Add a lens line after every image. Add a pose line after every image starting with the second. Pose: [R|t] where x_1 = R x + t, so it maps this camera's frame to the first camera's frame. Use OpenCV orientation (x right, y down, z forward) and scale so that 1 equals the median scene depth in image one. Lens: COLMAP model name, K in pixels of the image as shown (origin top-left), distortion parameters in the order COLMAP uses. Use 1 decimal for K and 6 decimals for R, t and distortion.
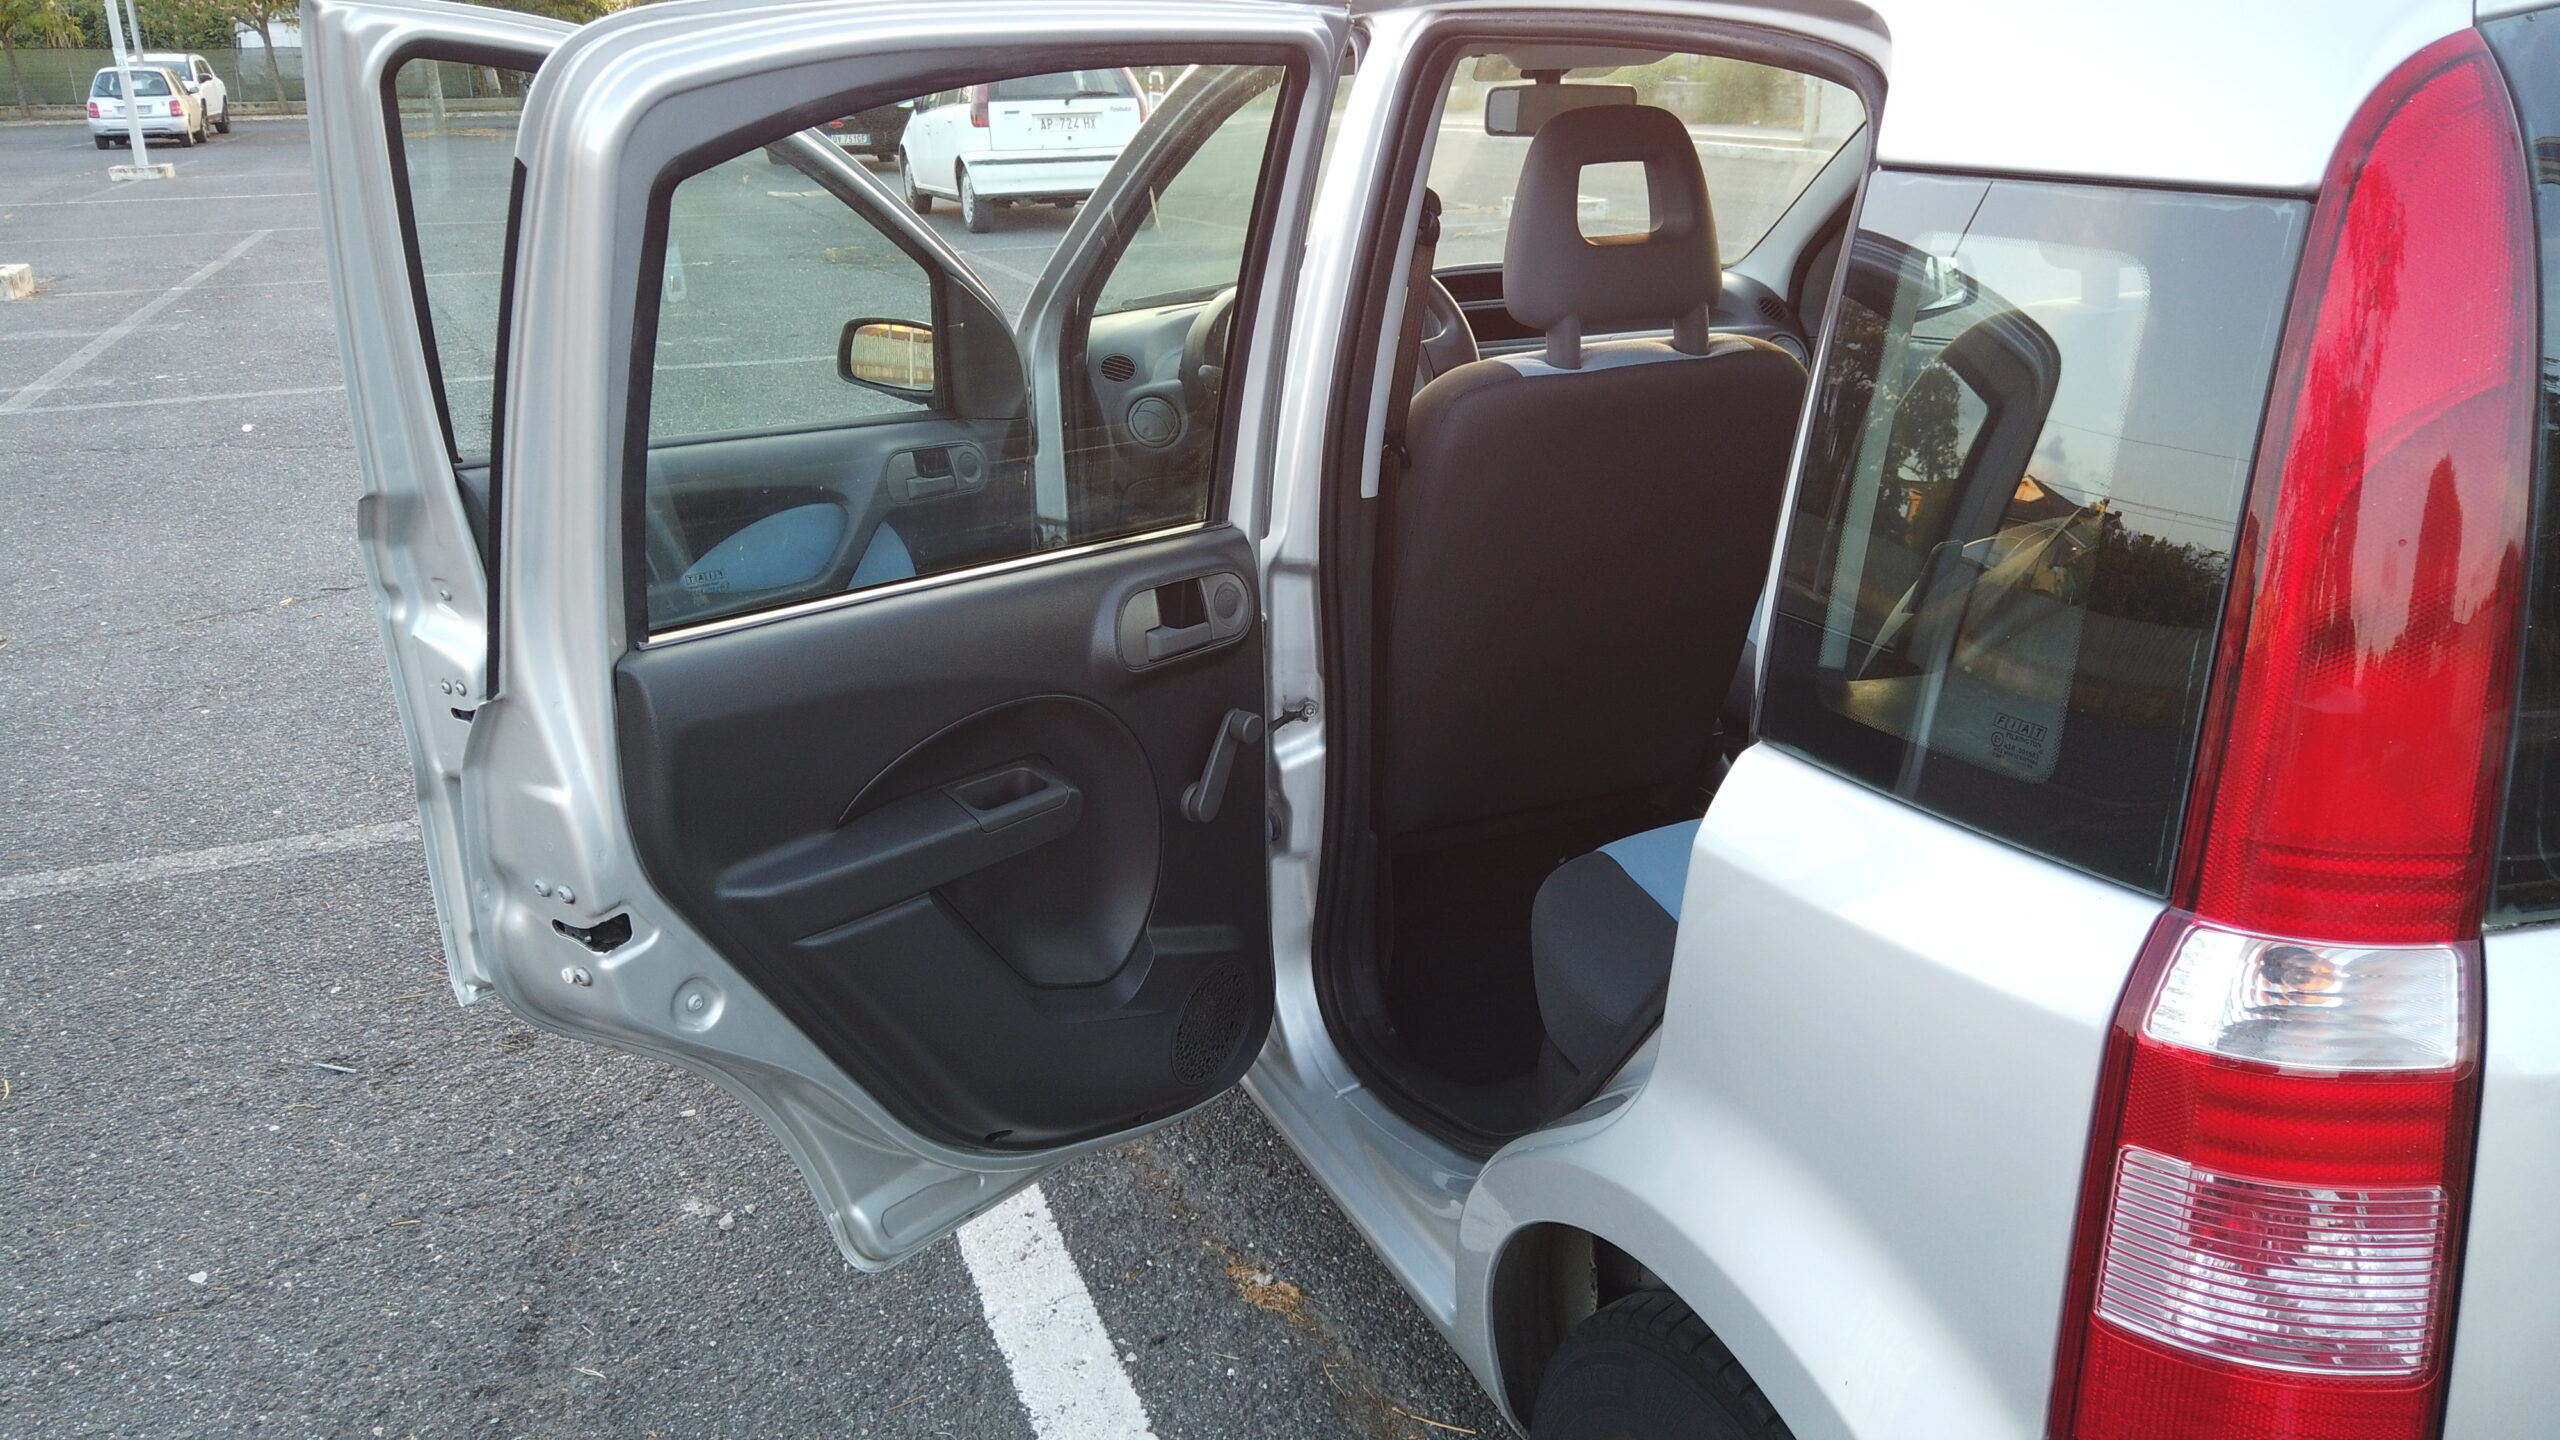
lens RADIAL K [[1945.1, 0, 1281.5], [0, 1945.1, 715.2], [0, 0, 1]] dist [0.025019, -0.008773]
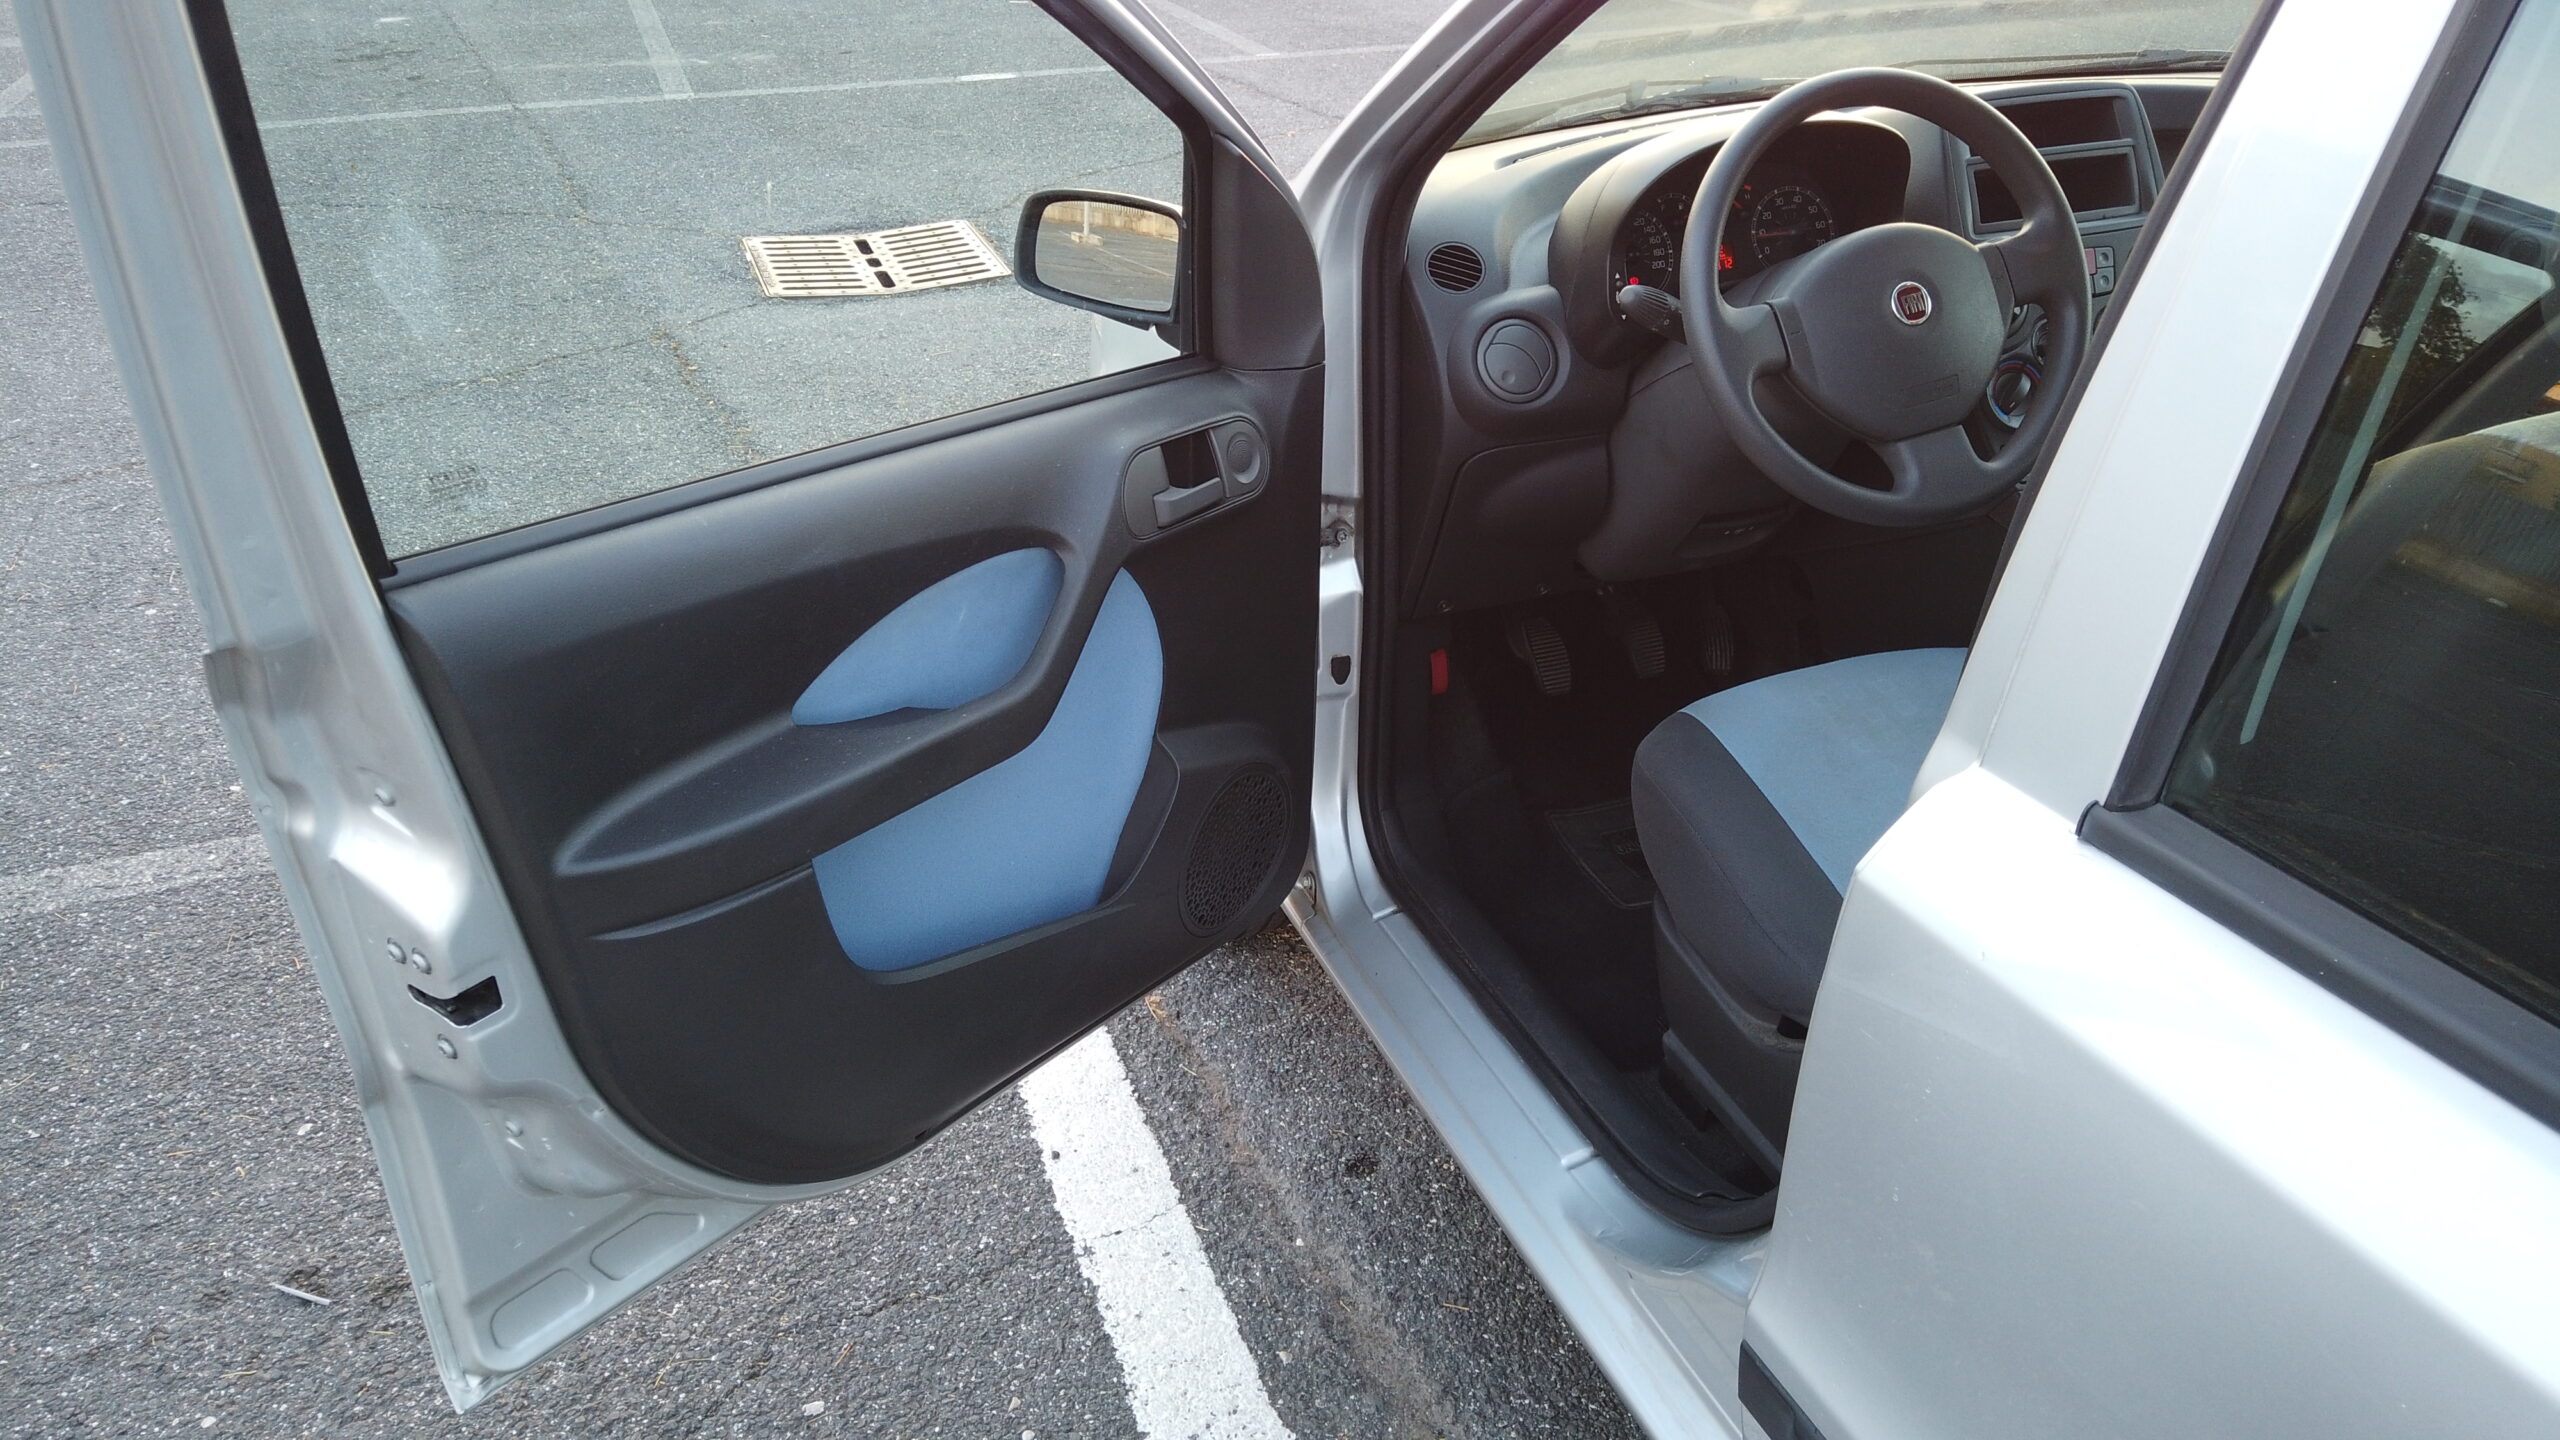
lens RADIAL K [[1945.1, 0, 1278.2], [0, 1945.1, 724.2], [0, 0, 1]] dist [0.025019, -0.008773]
pose [[0.999672, 0.013699, -0.021636, -0.127077], [-0.010181, 0.987853, 0.155058, -0.131154], [0.023498, -0.154787, 0.987668, 0.359265]]
